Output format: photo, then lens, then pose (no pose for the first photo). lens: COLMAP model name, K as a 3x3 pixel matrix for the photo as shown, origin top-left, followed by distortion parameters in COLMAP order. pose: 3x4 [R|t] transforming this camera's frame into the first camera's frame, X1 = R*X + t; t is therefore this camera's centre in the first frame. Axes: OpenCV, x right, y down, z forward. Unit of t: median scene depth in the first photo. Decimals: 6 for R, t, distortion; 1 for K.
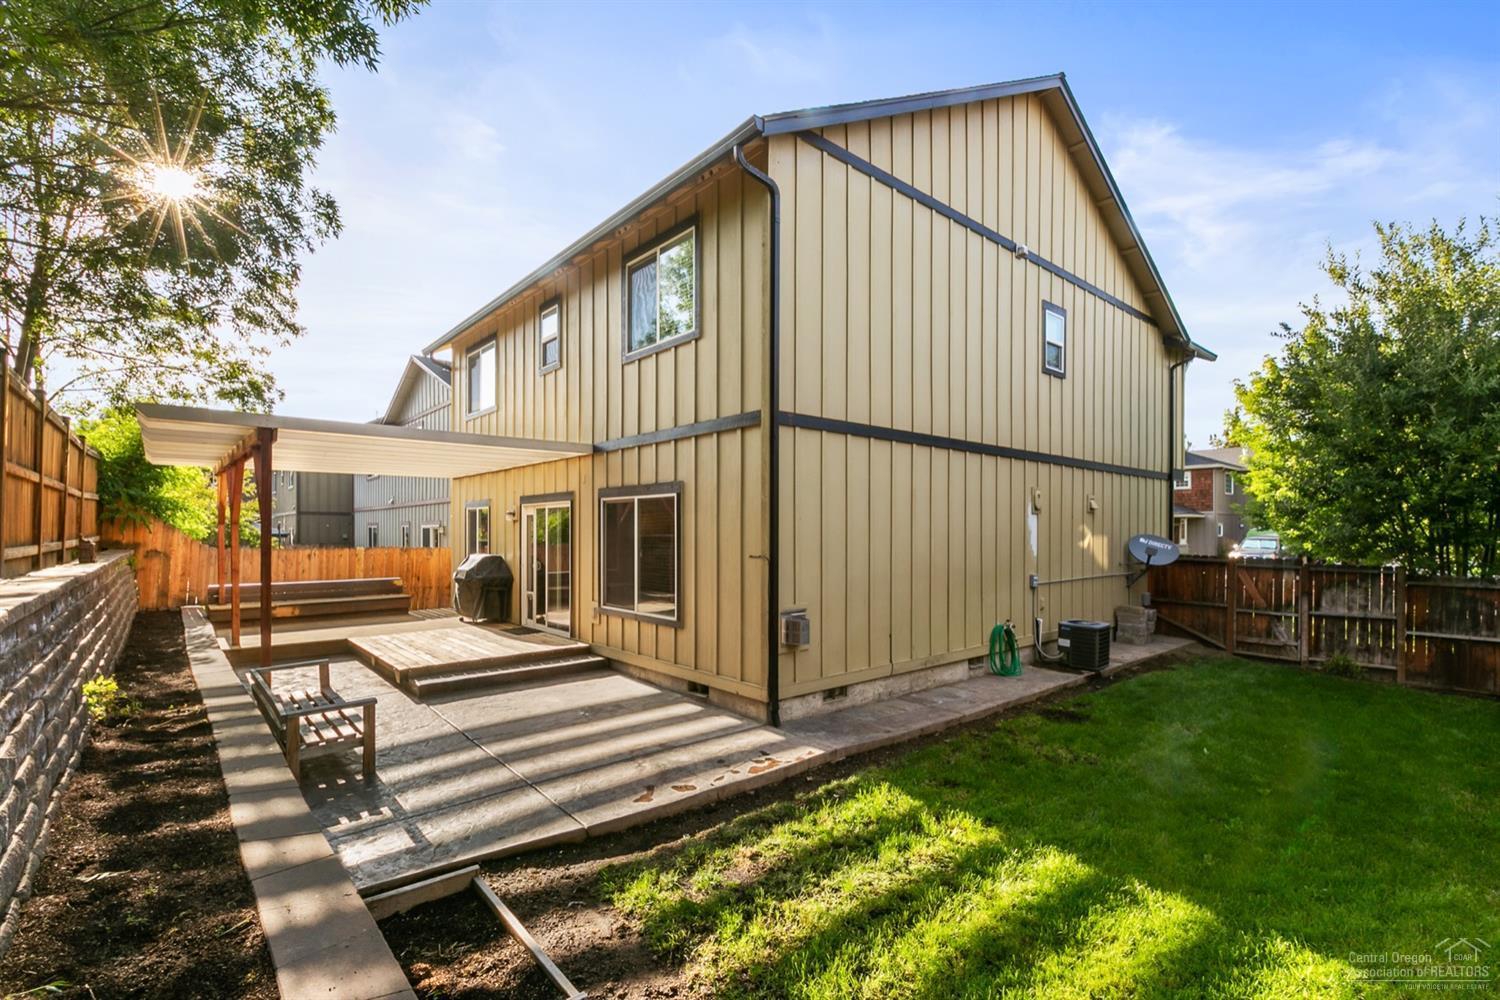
lens RADIAL K [[682.7, 0, 749.7], [0, 682.7, 529.7], [0, 0, 1]] dist [-0.001124, -0.000221]
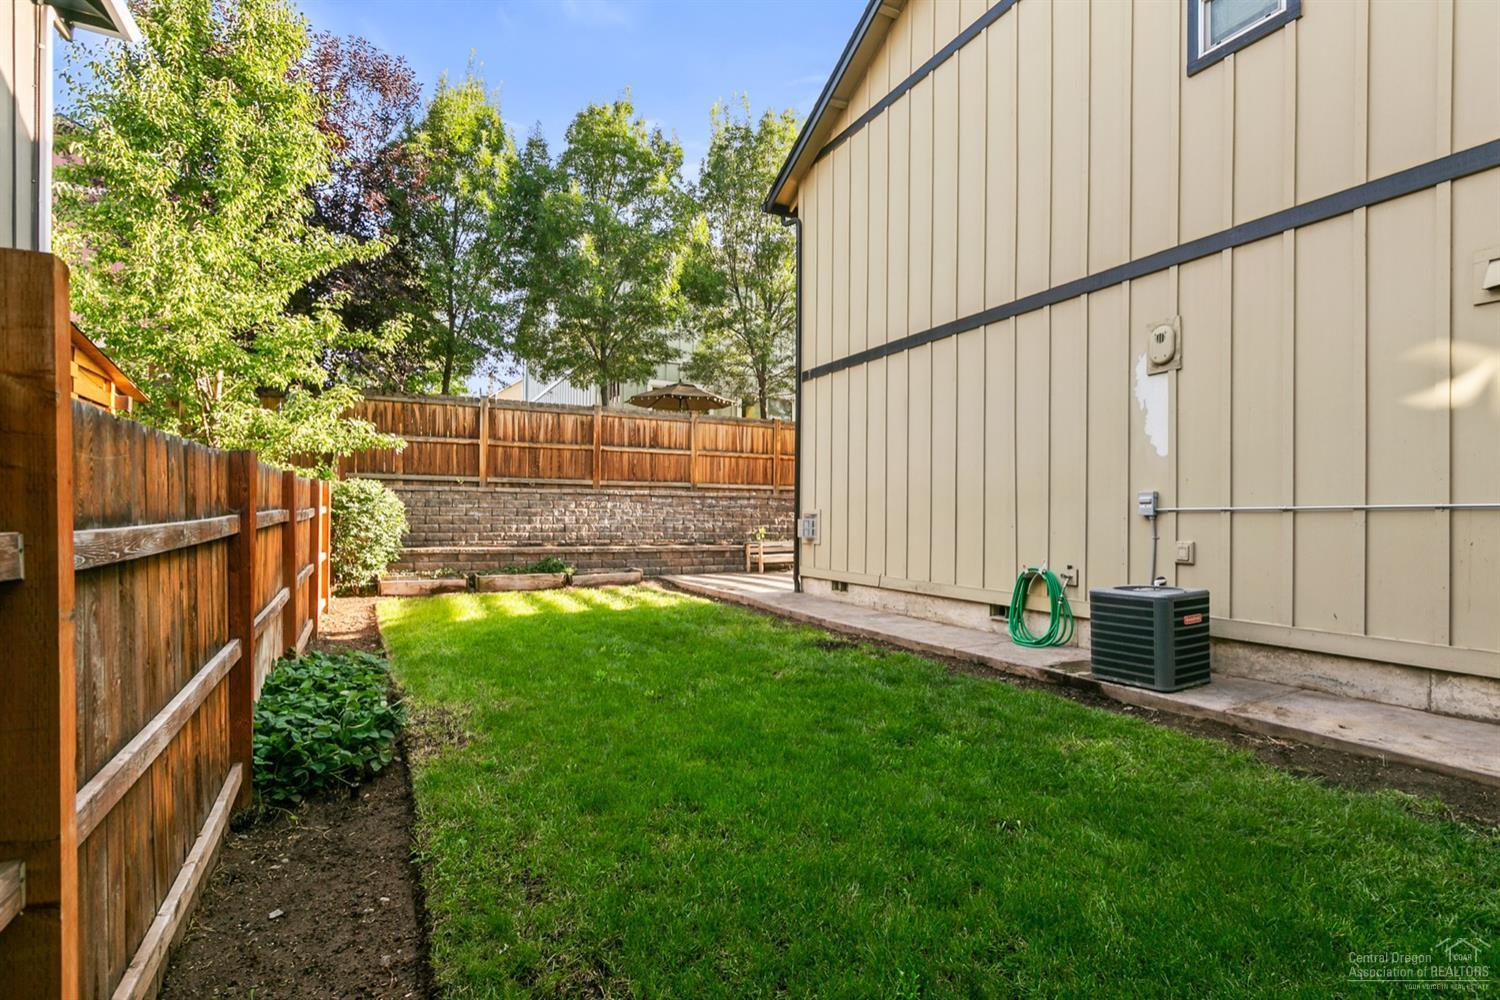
lens RADIAL K [[709.1, 0, 752.4], [0, 709.1, 509.2], [0, 0, 1]] dist [-0.003785, 0.000385]
pose [[-0.230678, -0.013814, -0.972932, 1.110679], [-0.007900, 0.999893, -0.012324, 0.097673], [0.972998, 0.004843, -0.230762, 0.919559]]
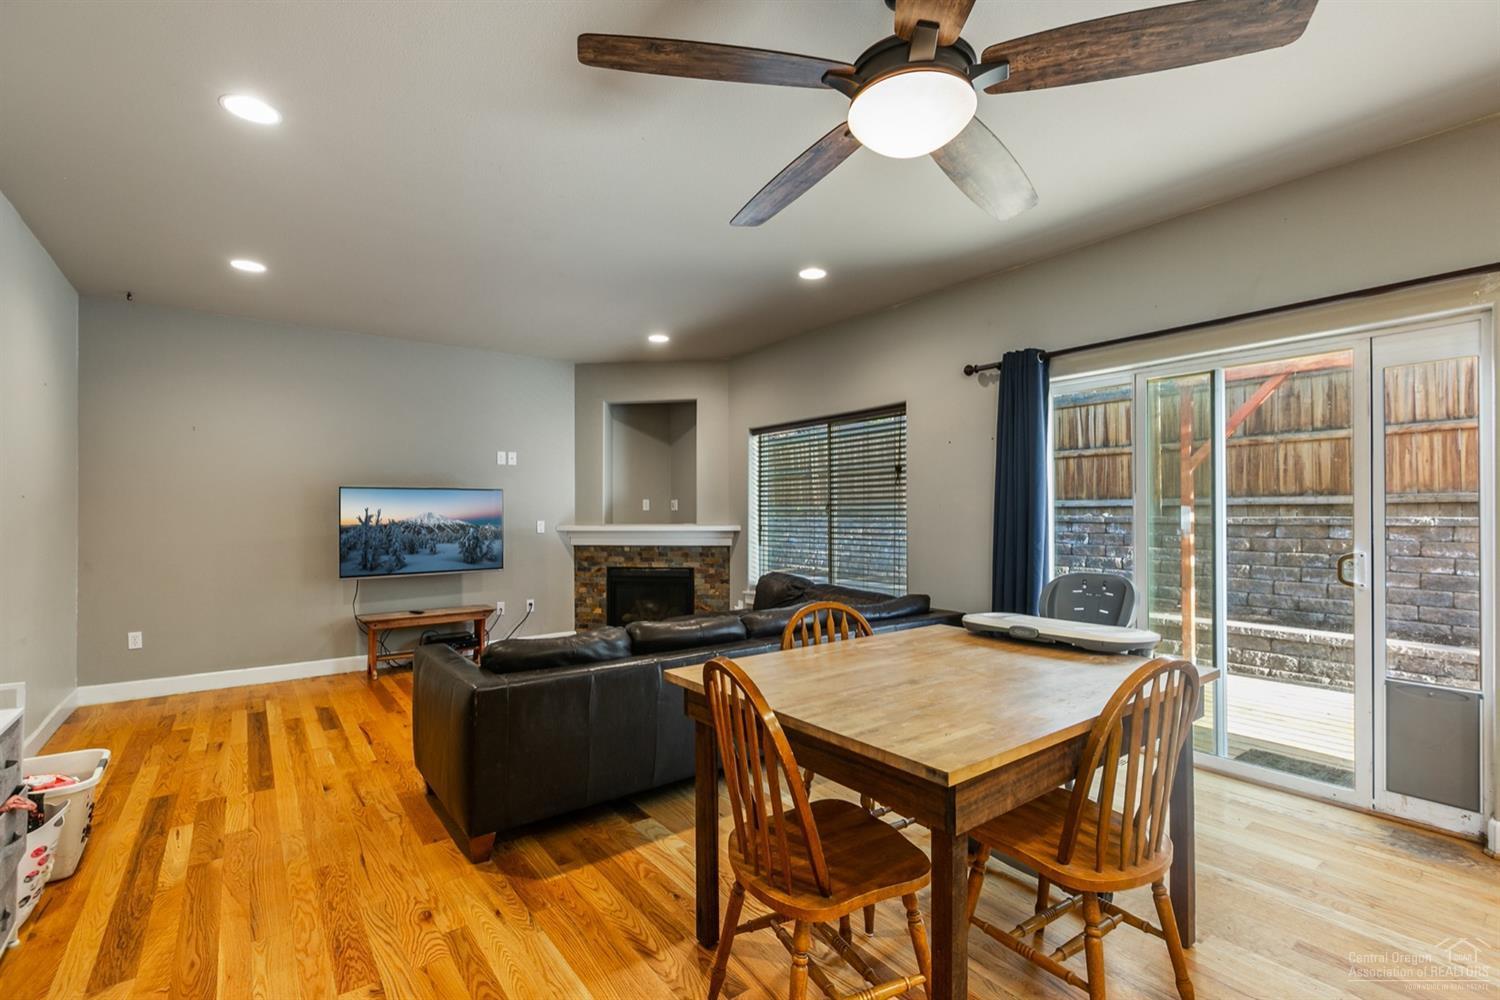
lens RADIAL K [[672.9, 0, 746.9], [0, 672.9, 516.1], [0, 0, 1]] dist [-0.000653, -0.000524]
pose [[-0.998297, -0.001086, 0.058320, -0.115984], [-0.001051, 0.999999, 0.000622, 0.040259], [-0.058320, 0.000560, -0.998298, 1.542520]]
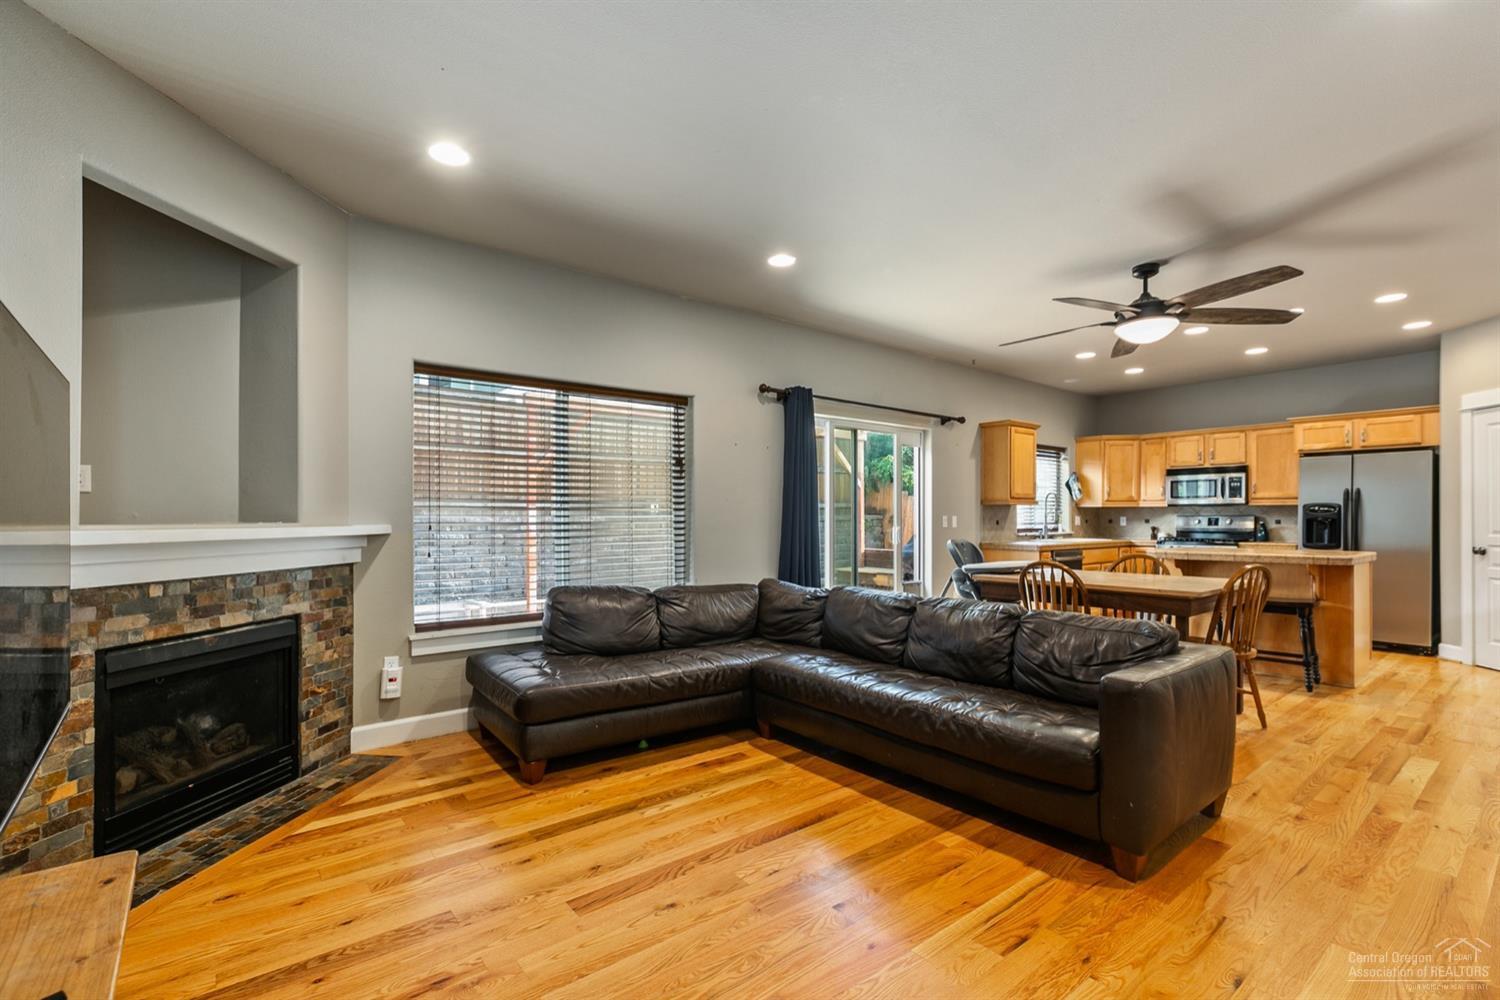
lens RADIAL K [[672.9, 0, 746.9], [0, 672.9, 516.1], [0, 0, 1]] dist [-0.000653, -0.000524]
pose [[-0.032953, -0.006235, -0.999437, 0.301039], [0.004384, 0.999970, -0.006383, 0.048712], [0.999447, -0.004592, -0.032925, 1.090037]]
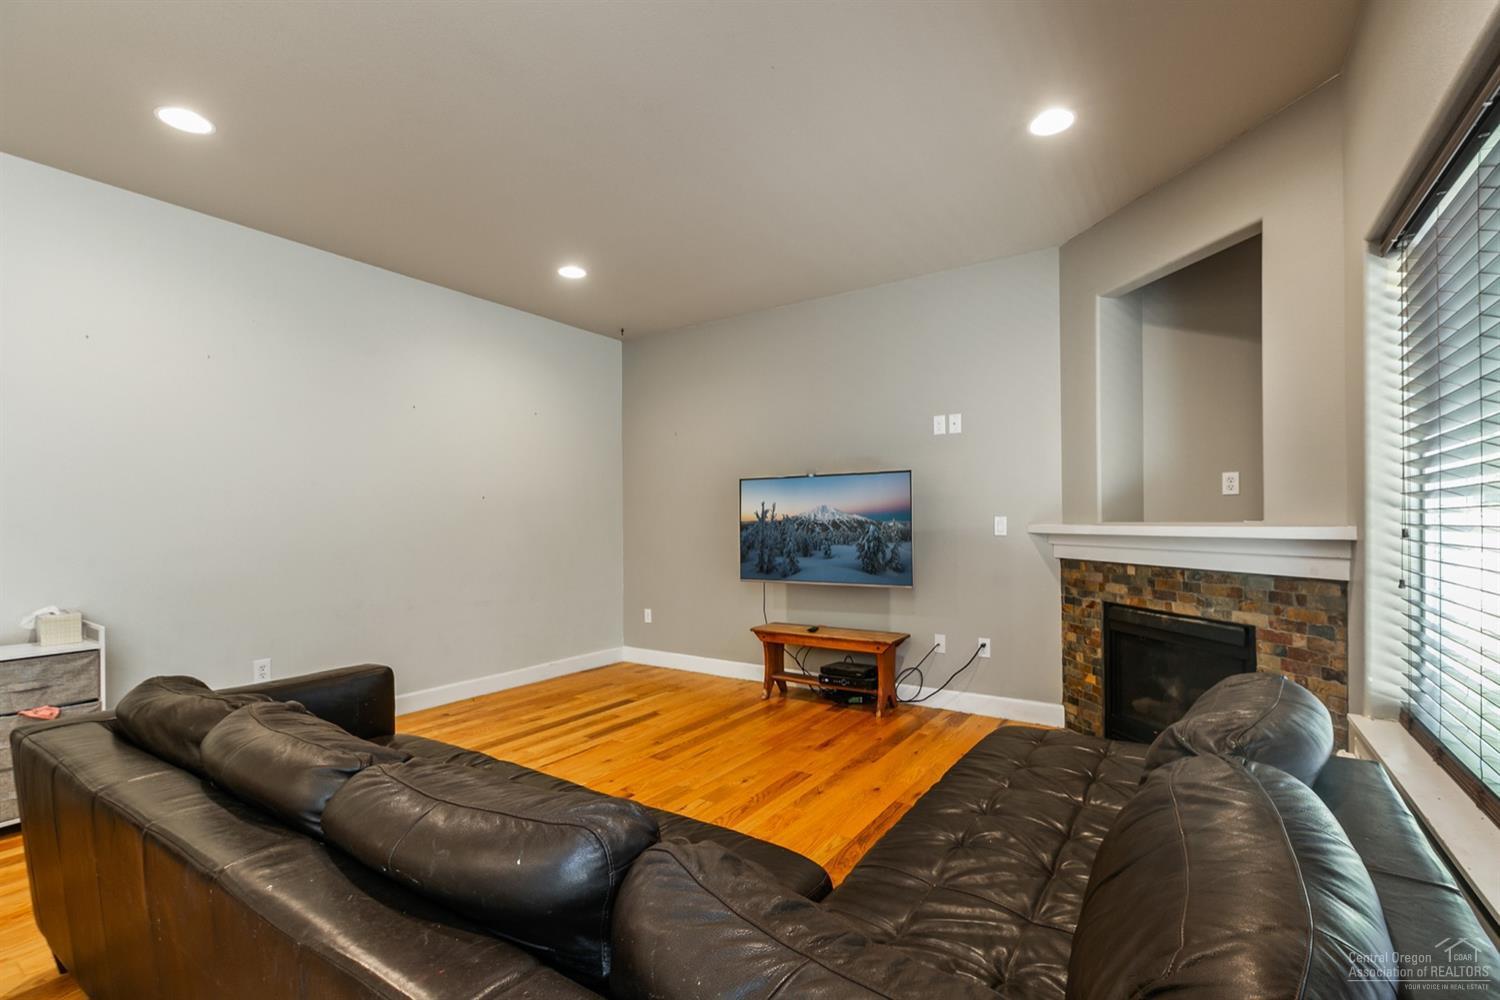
lens RADIAL K [[672.9, 0, 746.9], [0, 672.9, 516.1], [0, 0, 1]] dist [-0.000653, -0.000524]
pose [[-0.267268, 0.006273, 0.963602, -0.239593], [0.003811, 0.999978, -0.005452, 0.047385], [-0.963615, 0.002215, -0.267286, 1.143994]]
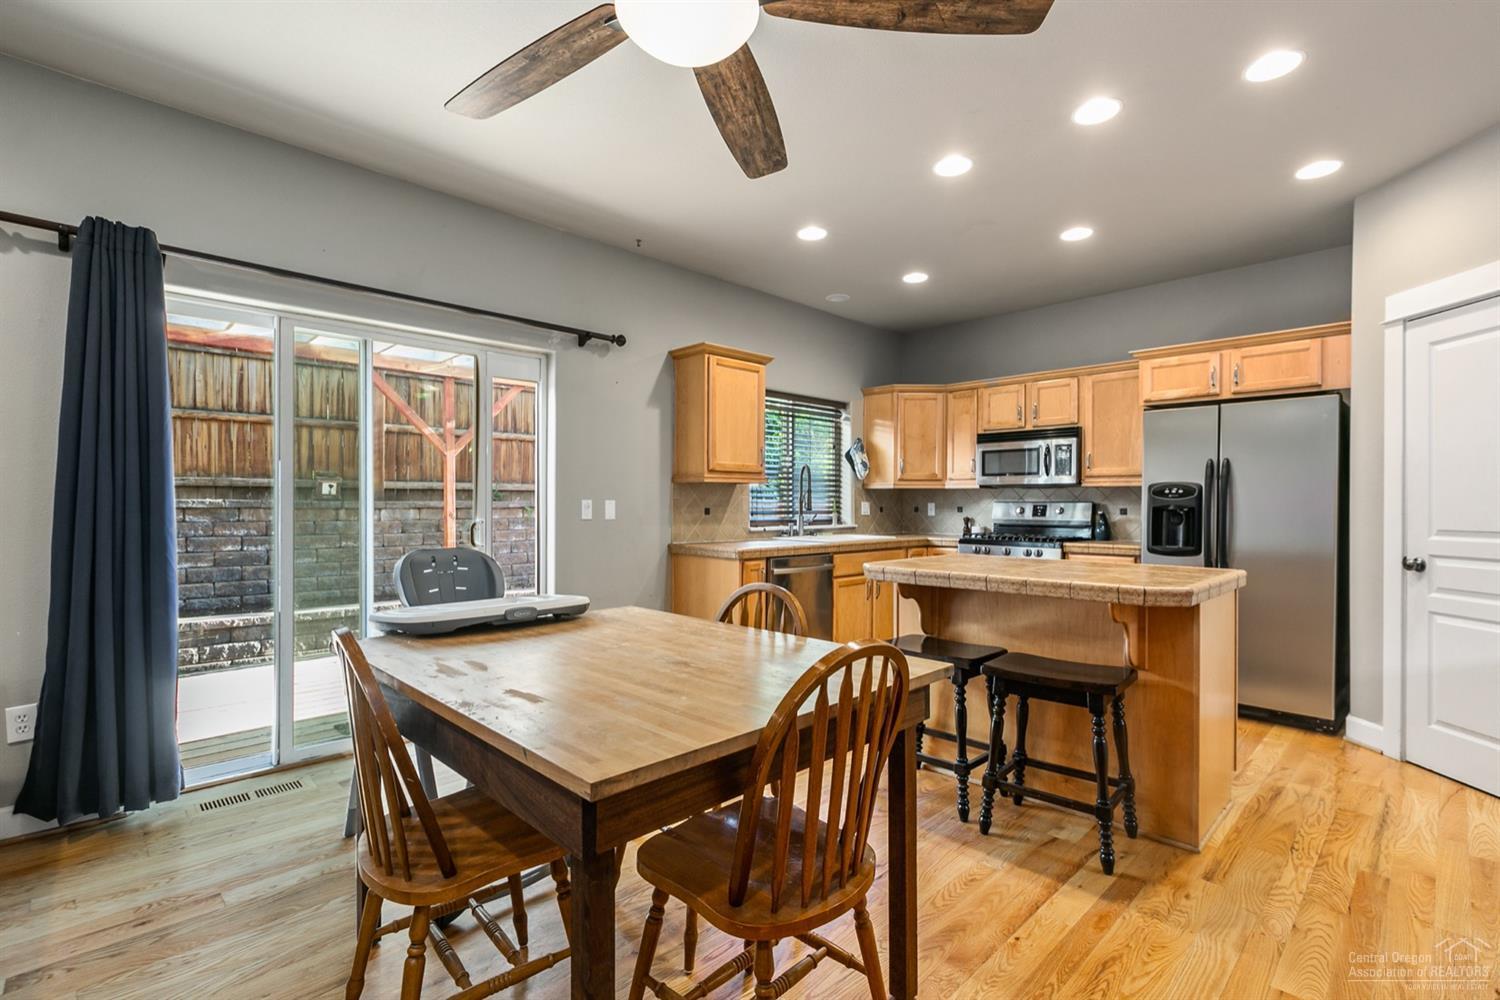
lens RADIAL K [[688.7, 0, 745.7], [0, 688.7, 505.2], [0, 0, 1]] dist [0.001773, 0.000054]
pose [[0.067953, -0.000990, -0.997688, 0.027462], [0.000506, 0.999999, -0.000958, 0.048635], [0.997688, -0.000440, 0.067953, 1.340914]]
